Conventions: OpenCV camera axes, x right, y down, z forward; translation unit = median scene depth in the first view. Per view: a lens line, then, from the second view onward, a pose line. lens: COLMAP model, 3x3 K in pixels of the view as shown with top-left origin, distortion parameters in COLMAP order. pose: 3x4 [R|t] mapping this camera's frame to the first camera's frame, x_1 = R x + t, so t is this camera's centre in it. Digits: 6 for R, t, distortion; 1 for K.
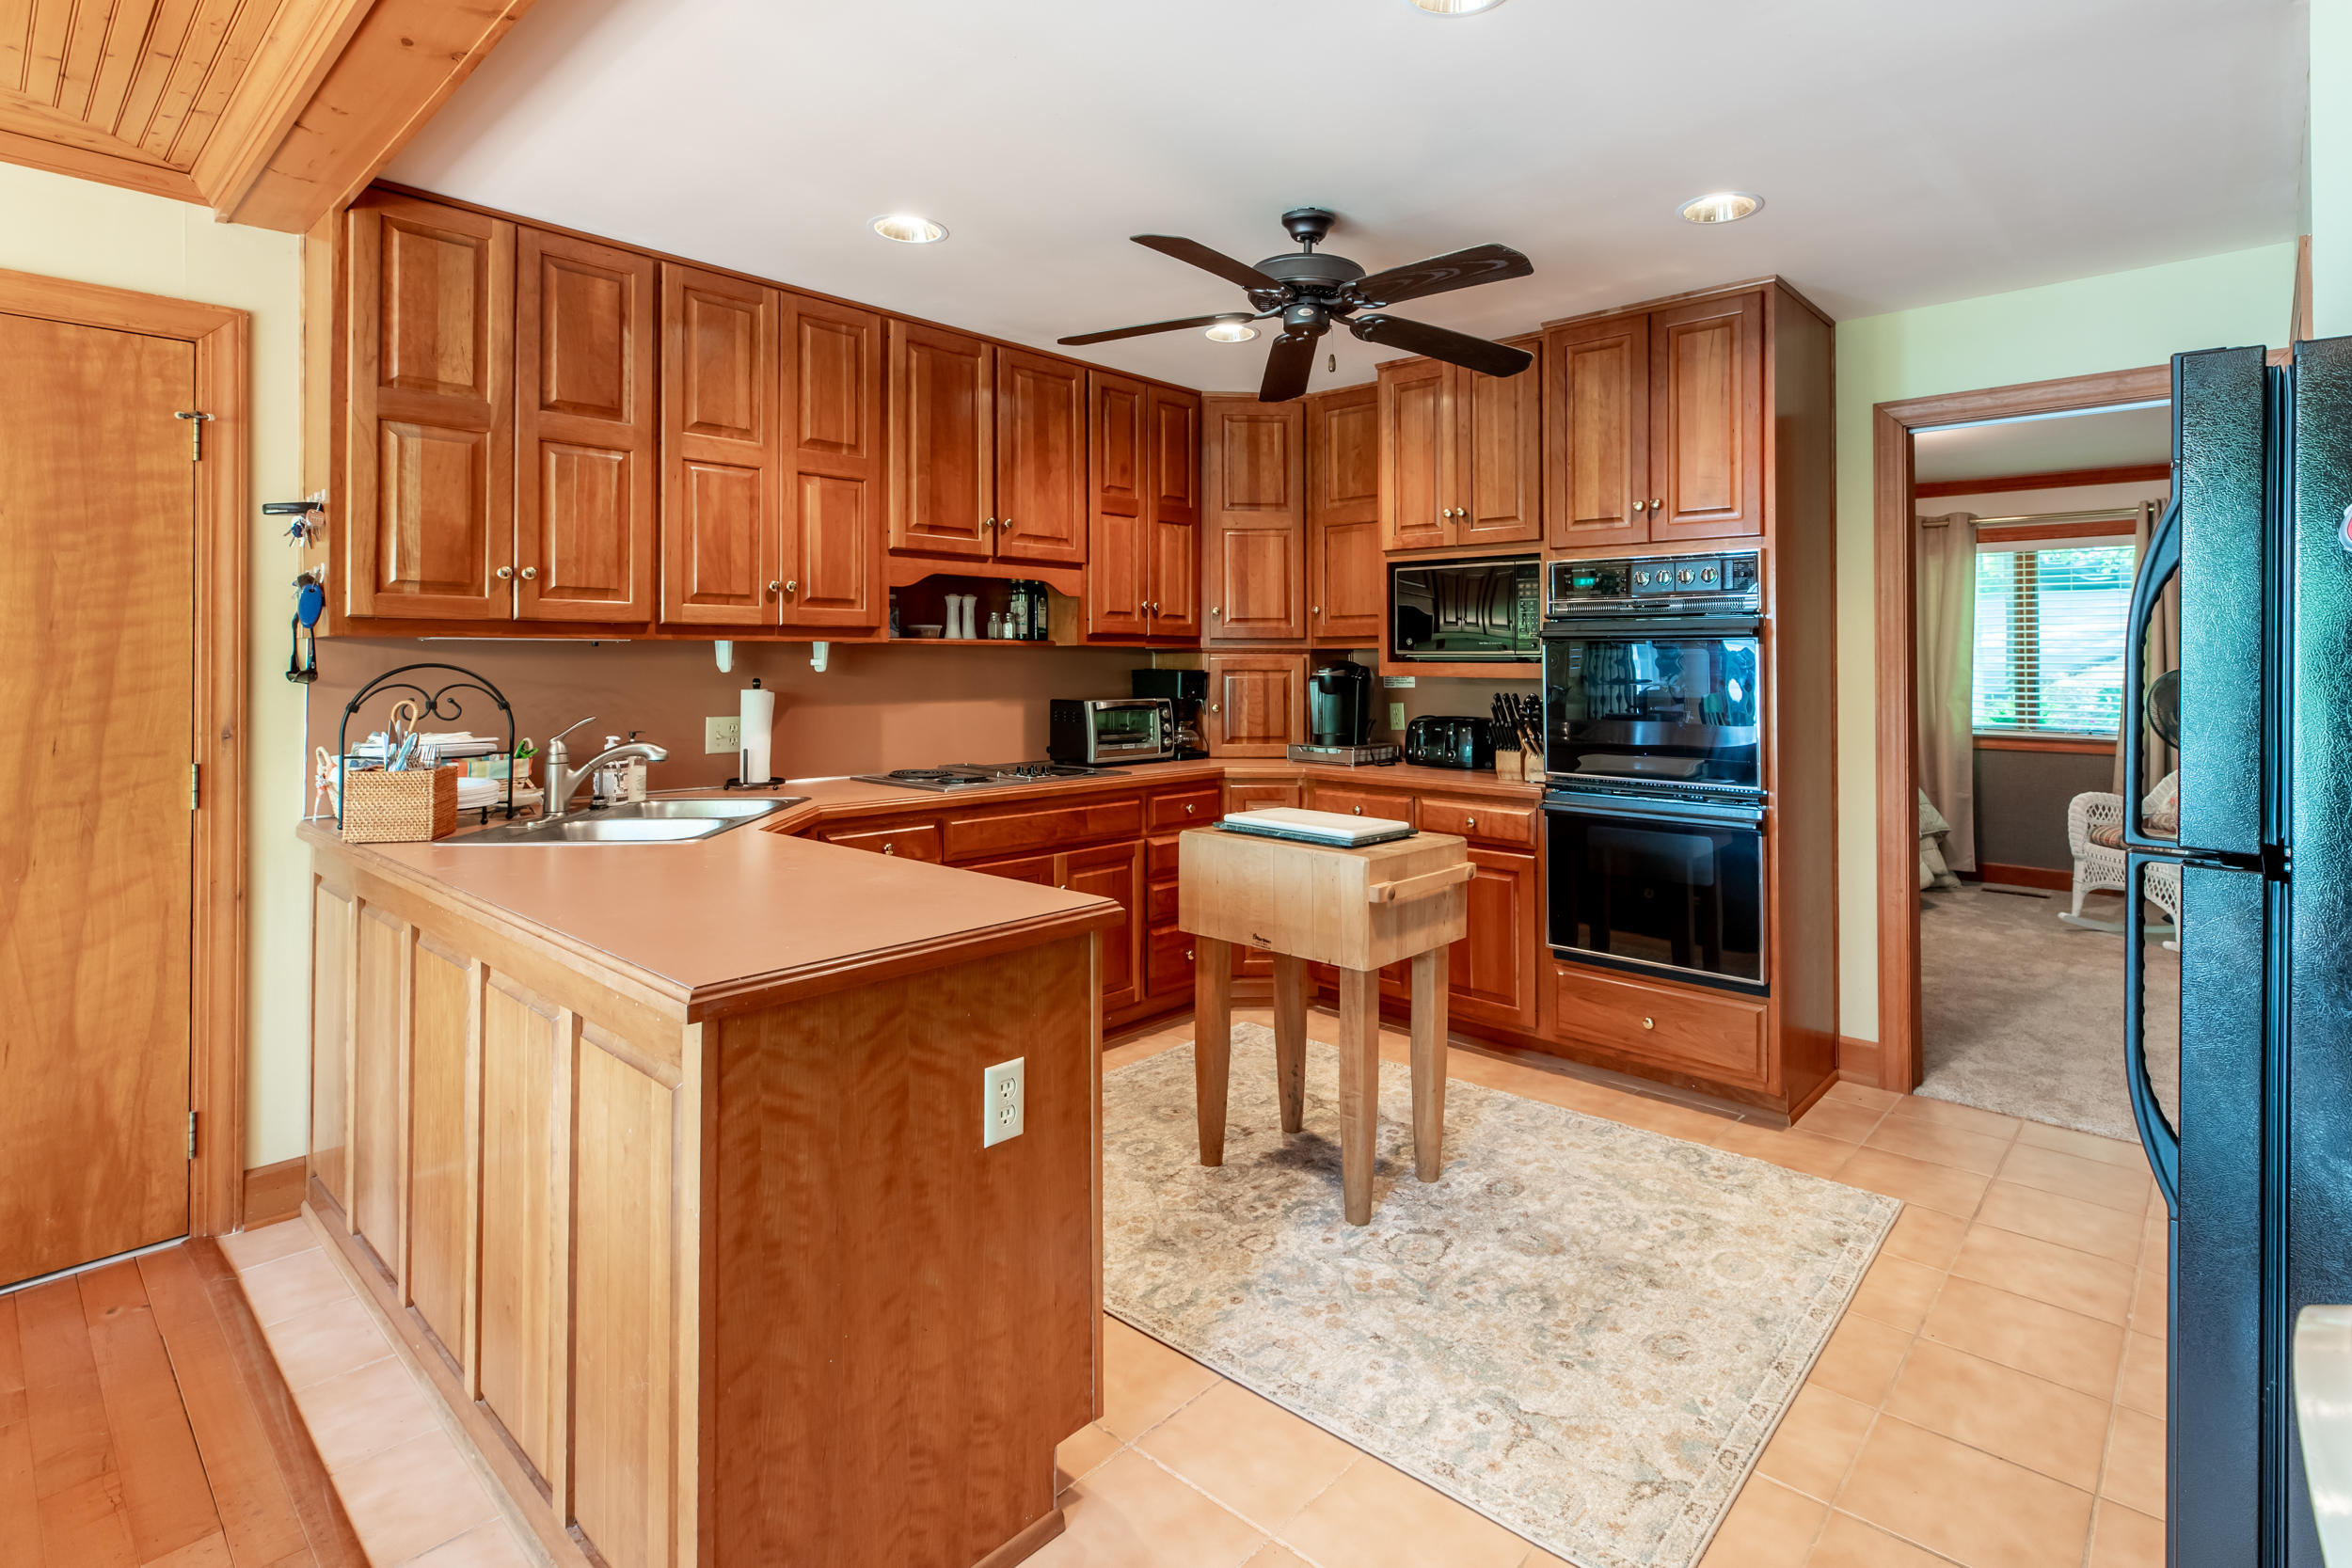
lens RADIAL K [[1168.7, 0, 1208.8], [0, 1168.7, 636.6], [0, 0, 1]] dist [0.003203, -0.001117]
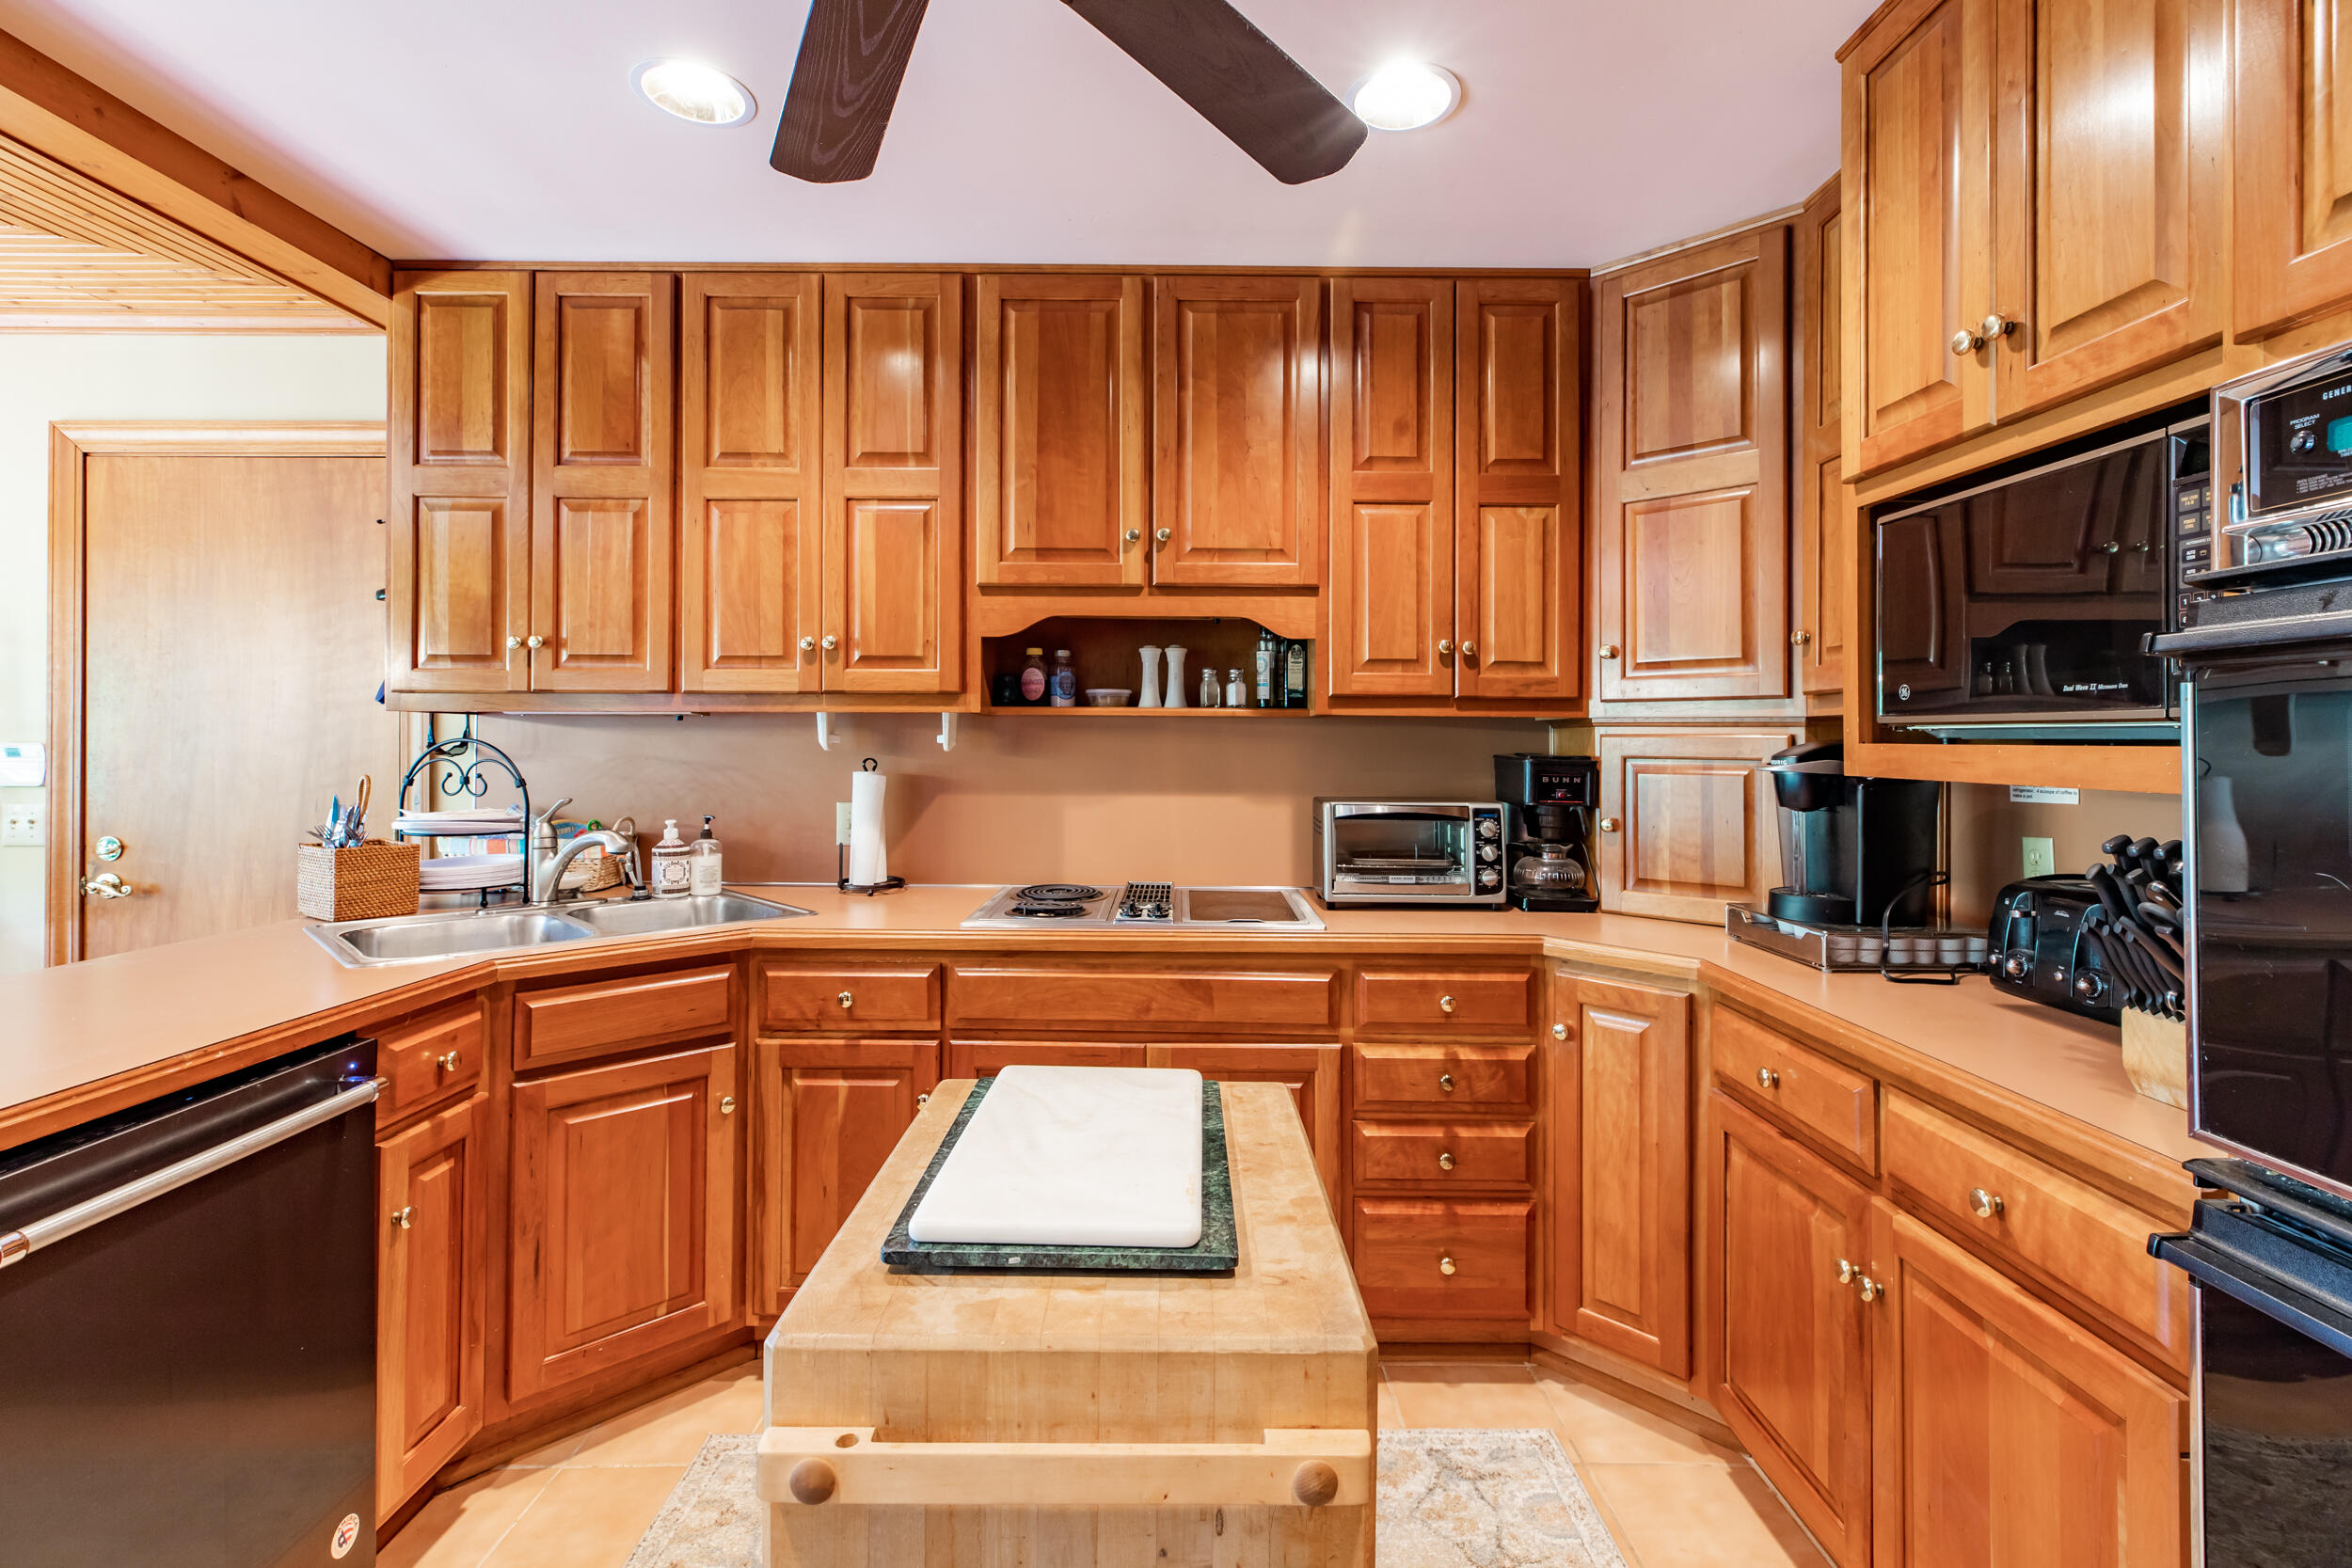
lens RADIAL K [[1073.0, 0, 1167.5], [0, 1073.0, 723.4], [0, 0, 1]] dist [0.005025, -0.000634]
pose [[0.674546, -0.010226, -0.738162, 0.300763], [0.011243, 0.999930, -0.003579, 0.015403], [0.738147, -0.005885, 0.674614, 0.613889]]
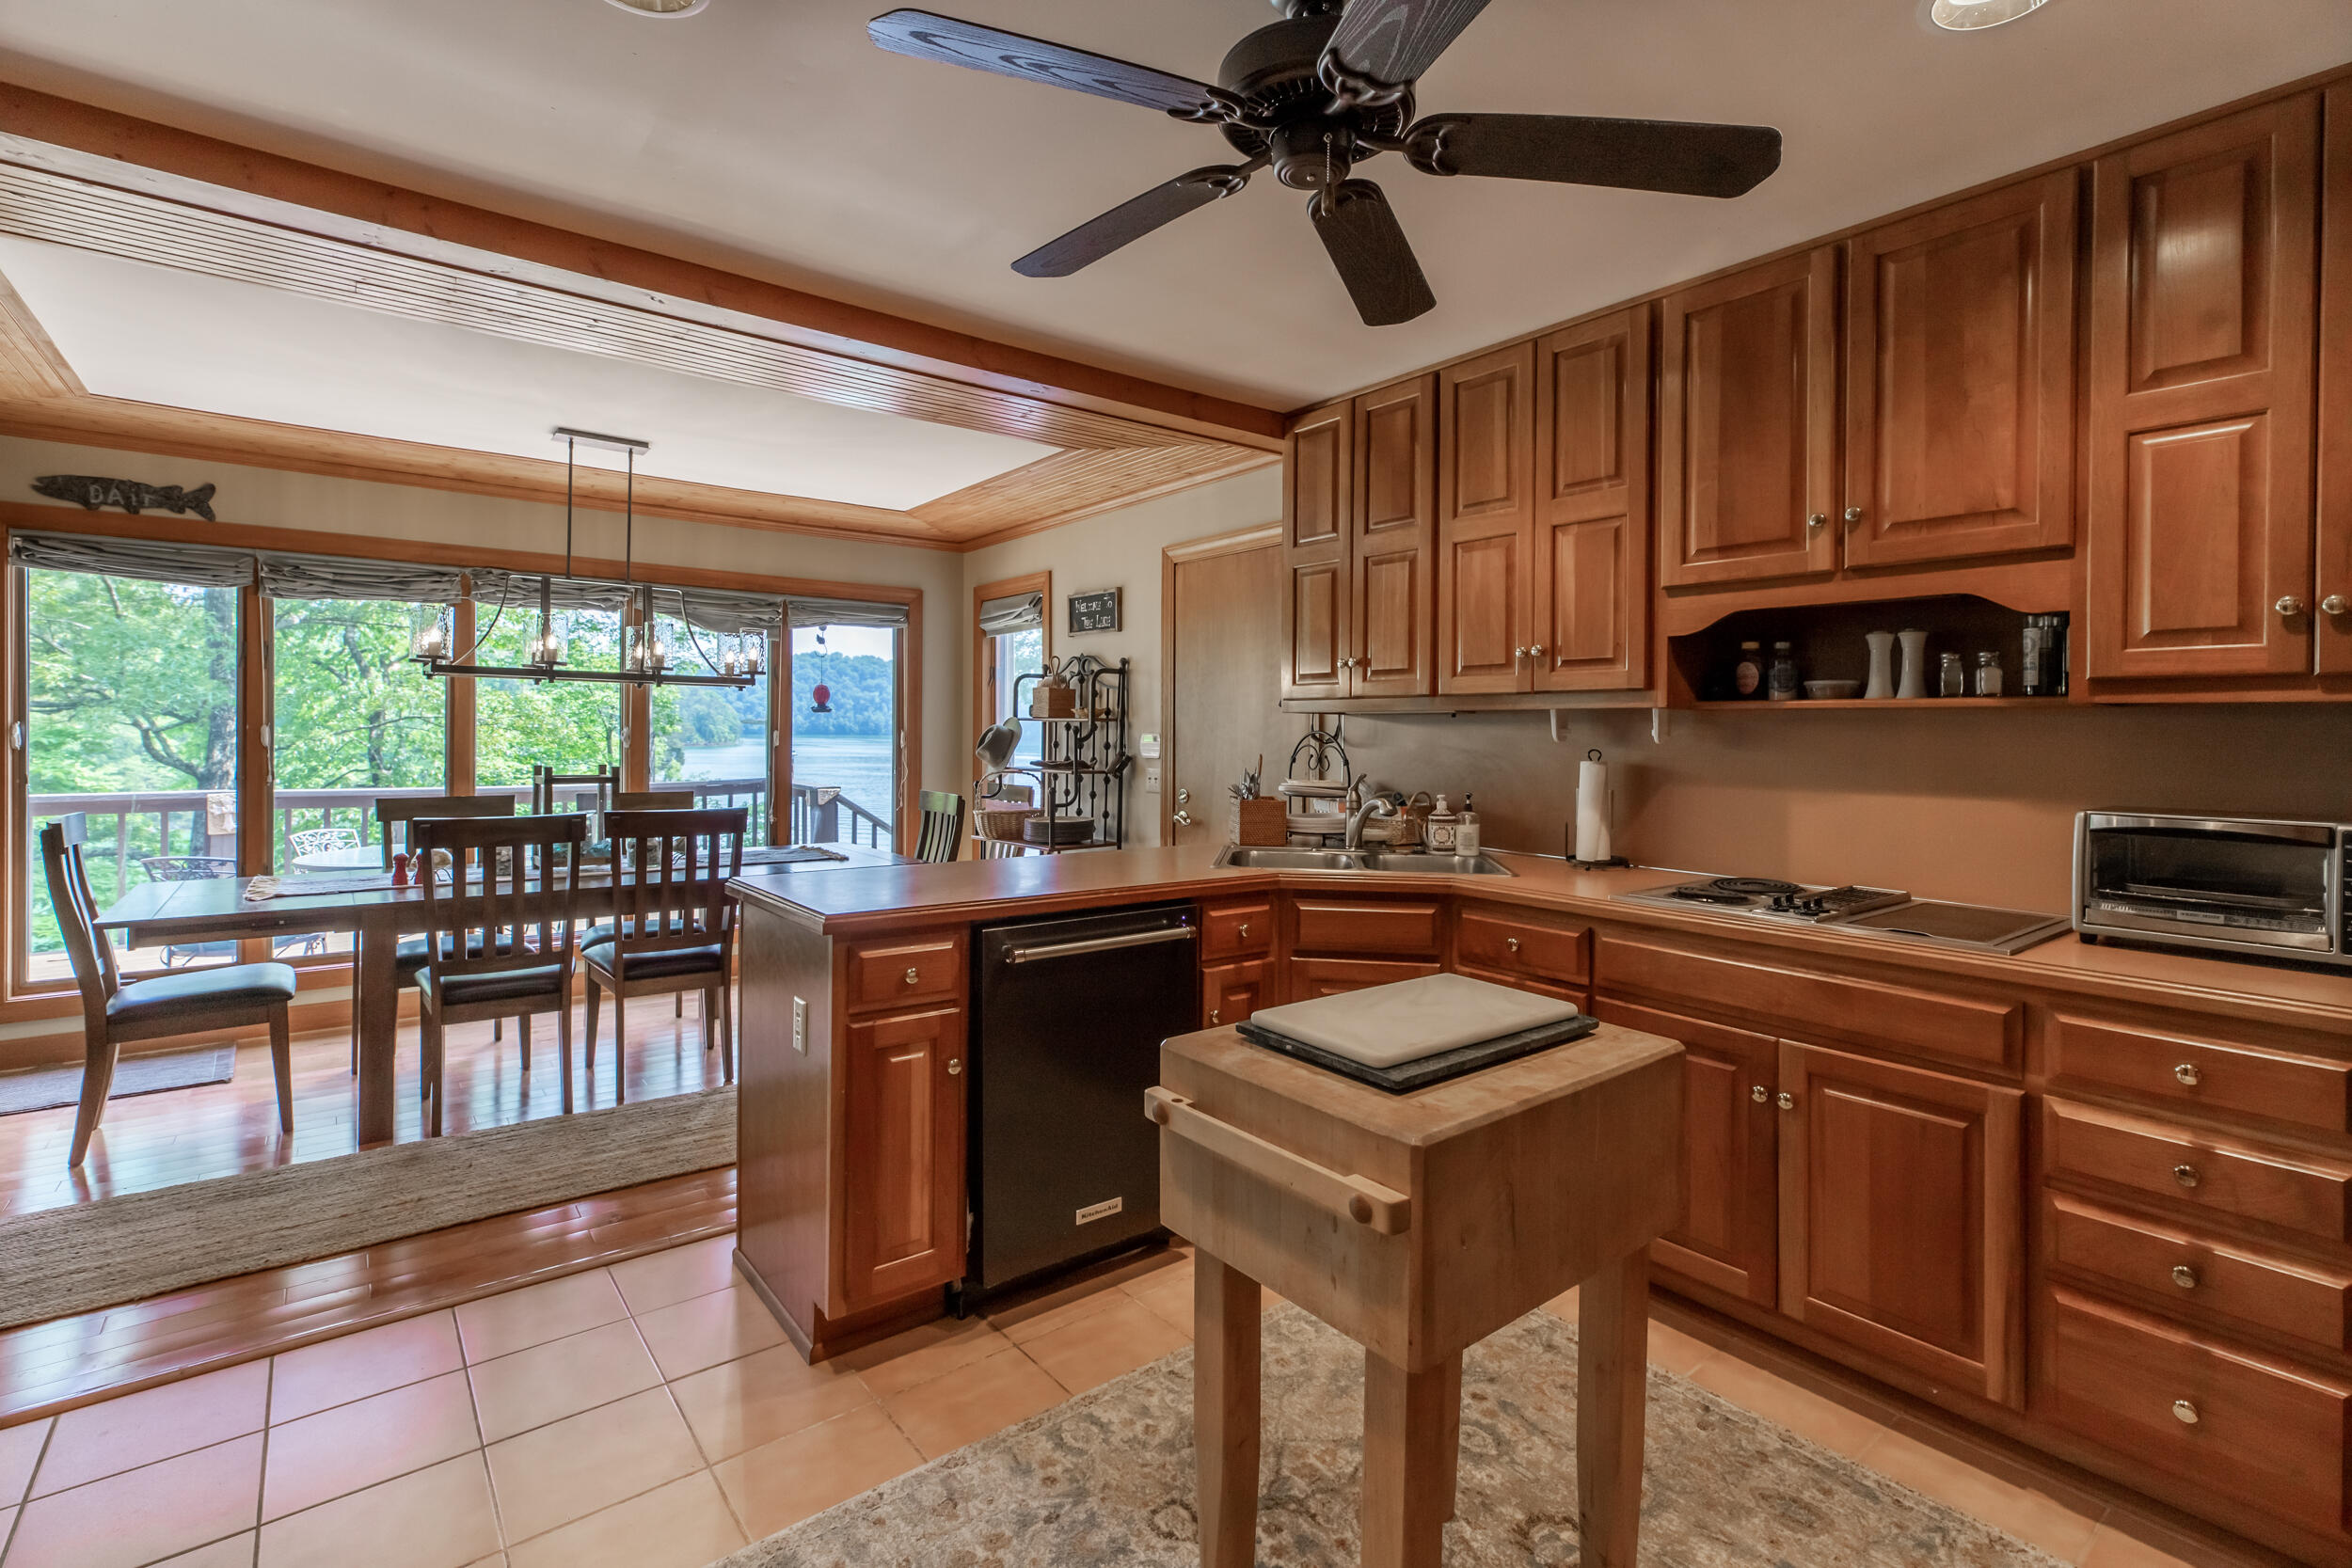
lens RADIAL K [[1073.0, 0, 1167.5], [0, 1073.0, 723.4], [0, 0, 1]] dist [0.005025, -0.000634]
pose [[-0.174744, -0.010432, -0.984559, 0.489626], [0.010232, 0.999871, -0.012410, 0.021012], [0.984561, -0.012242, -0.174614, 0.774238]]
